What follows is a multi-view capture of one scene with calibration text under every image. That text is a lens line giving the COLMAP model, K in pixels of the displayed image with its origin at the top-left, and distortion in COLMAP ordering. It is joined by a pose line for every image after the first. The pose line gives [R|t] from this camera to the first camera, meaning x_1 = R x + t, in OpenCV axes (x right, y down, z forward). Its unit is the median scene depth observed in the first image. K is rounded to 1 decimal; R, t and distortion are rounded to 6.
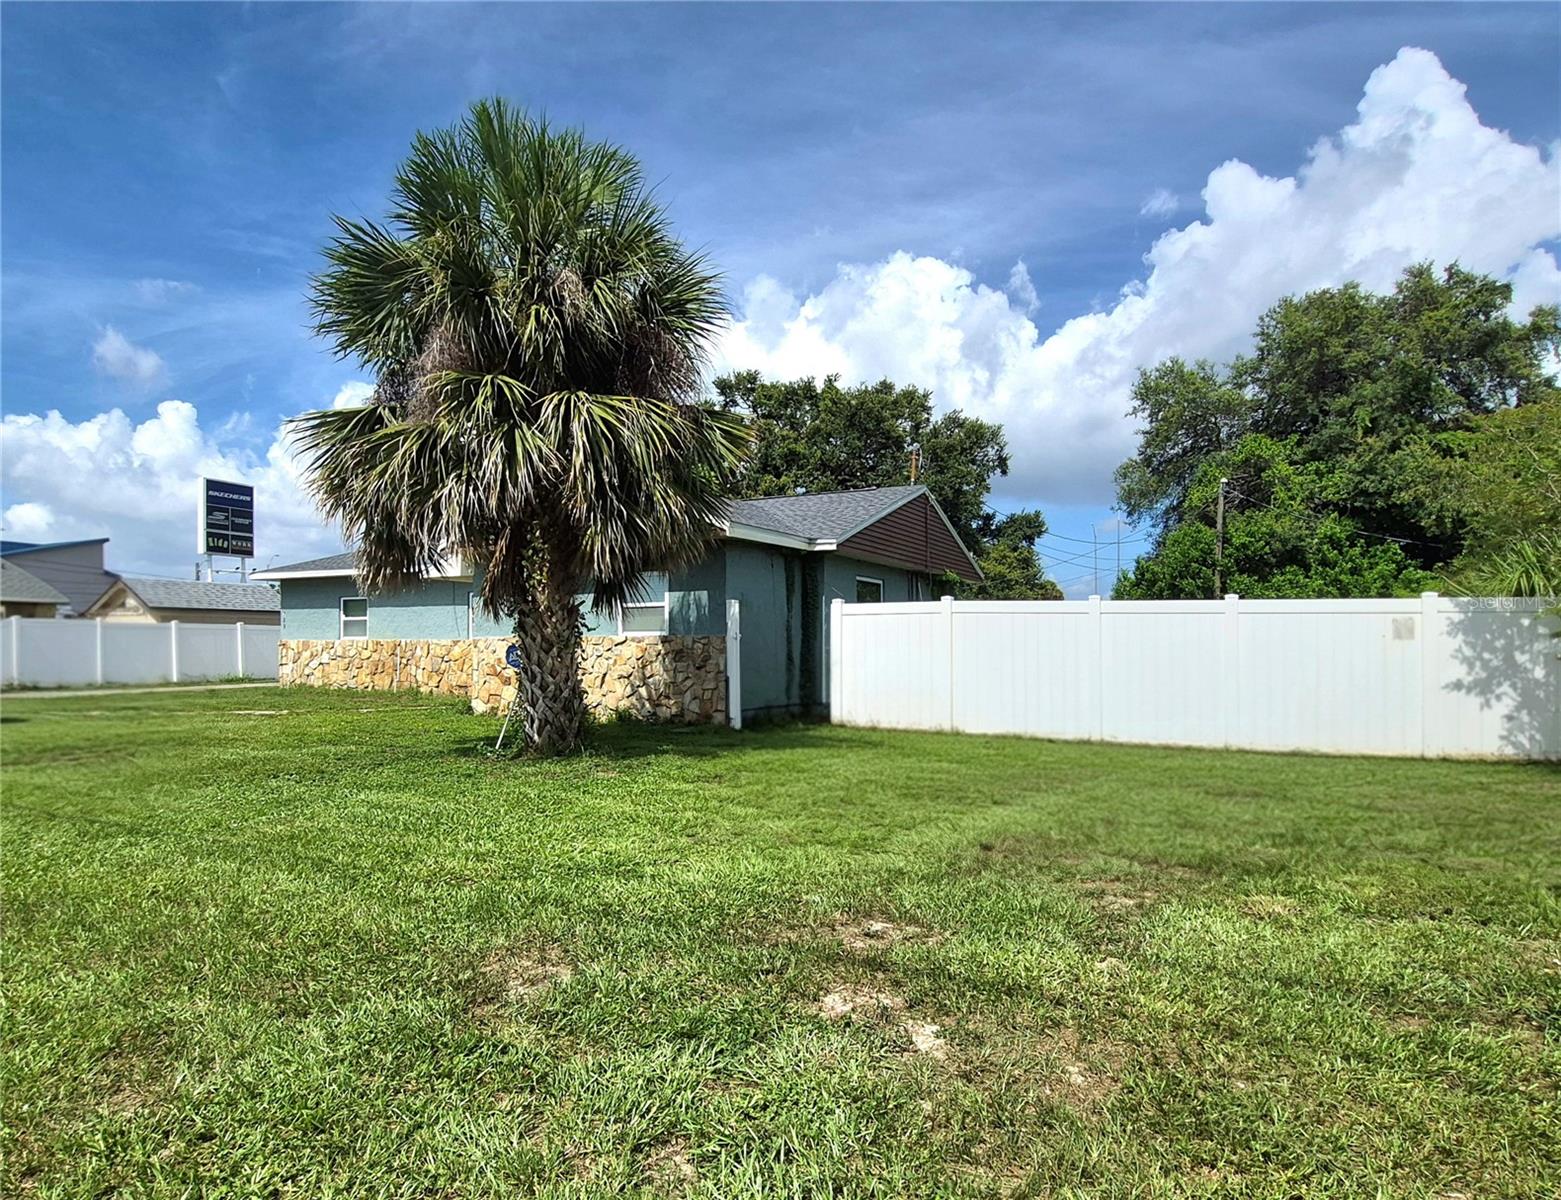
lens RADIAL K [[1031.1, 0, 780.0], [0, 1031.1, 598.7], [0, 0, 1]] dist [-0.005278, 0.003085]
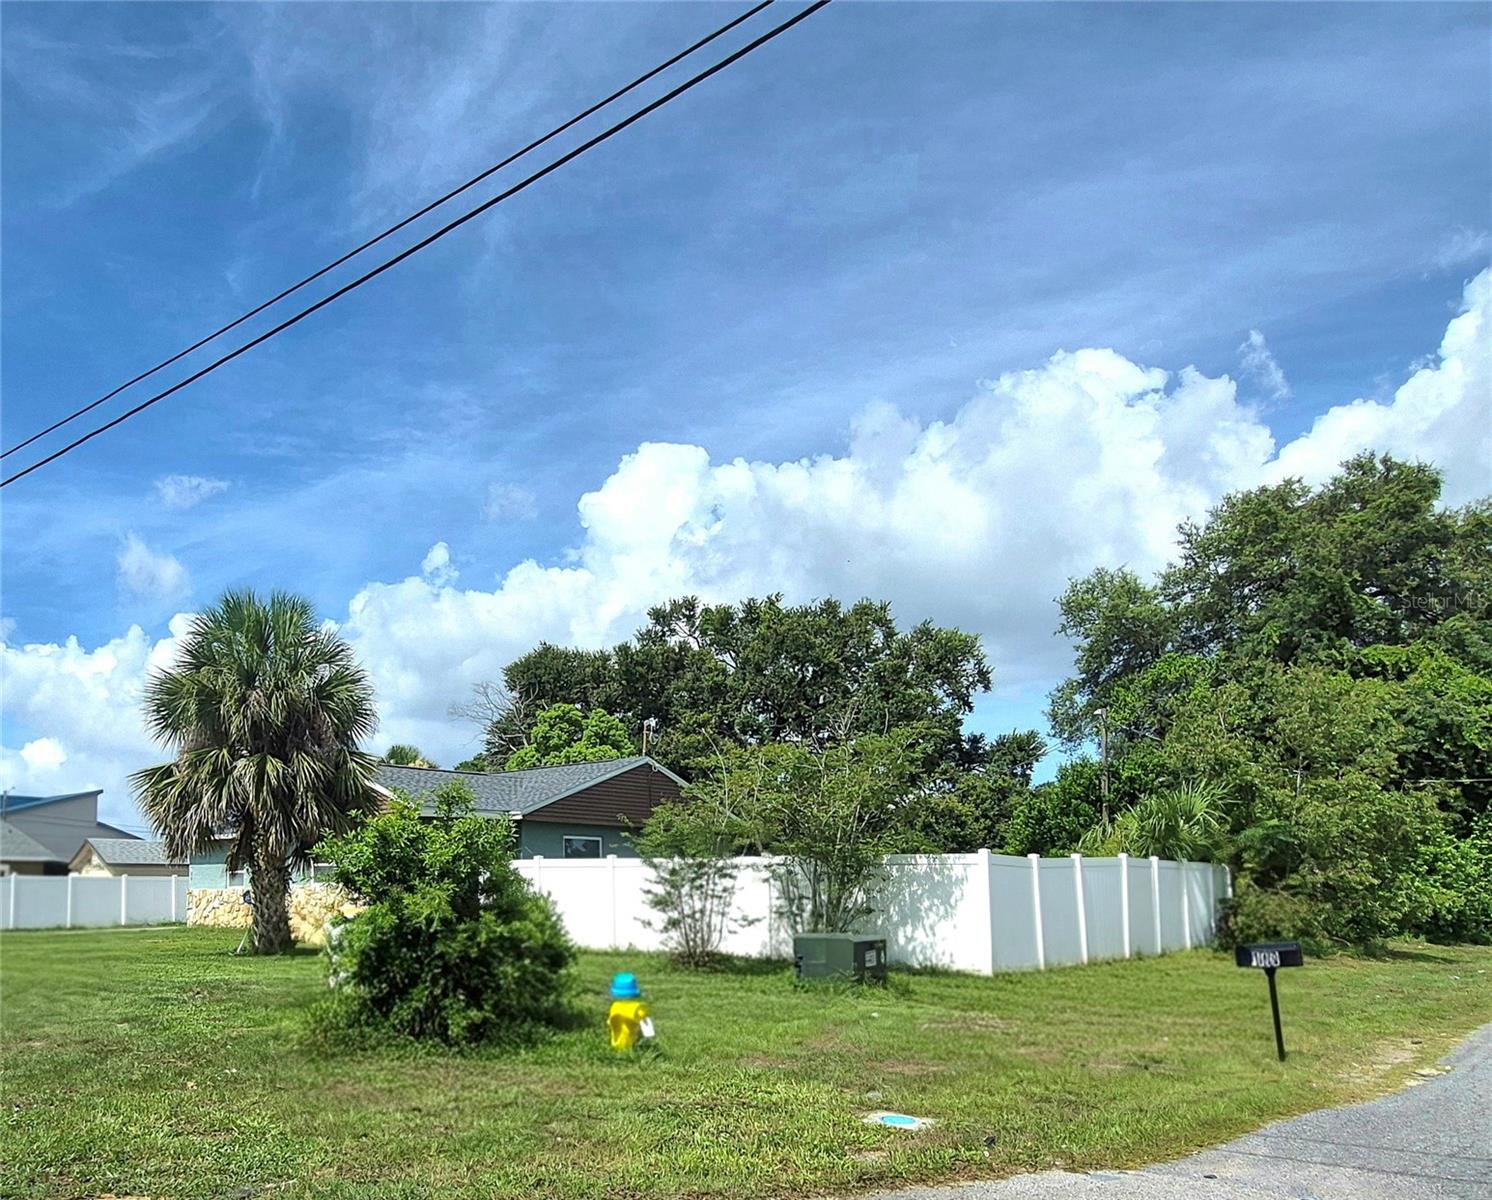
lens RADIAL K [[2011.1, 0, 745.4], [0, 2011.1, 600.1], [0, 0, 1]] dist [0.078500, 0.000000]
pose [[0.950137, -0.050381, -0.307736, 0.590501], [0.019758, 0.994606, -0.101826, -0.029115], [0.311206, 0.090669, 0.946007, -0.731701]]
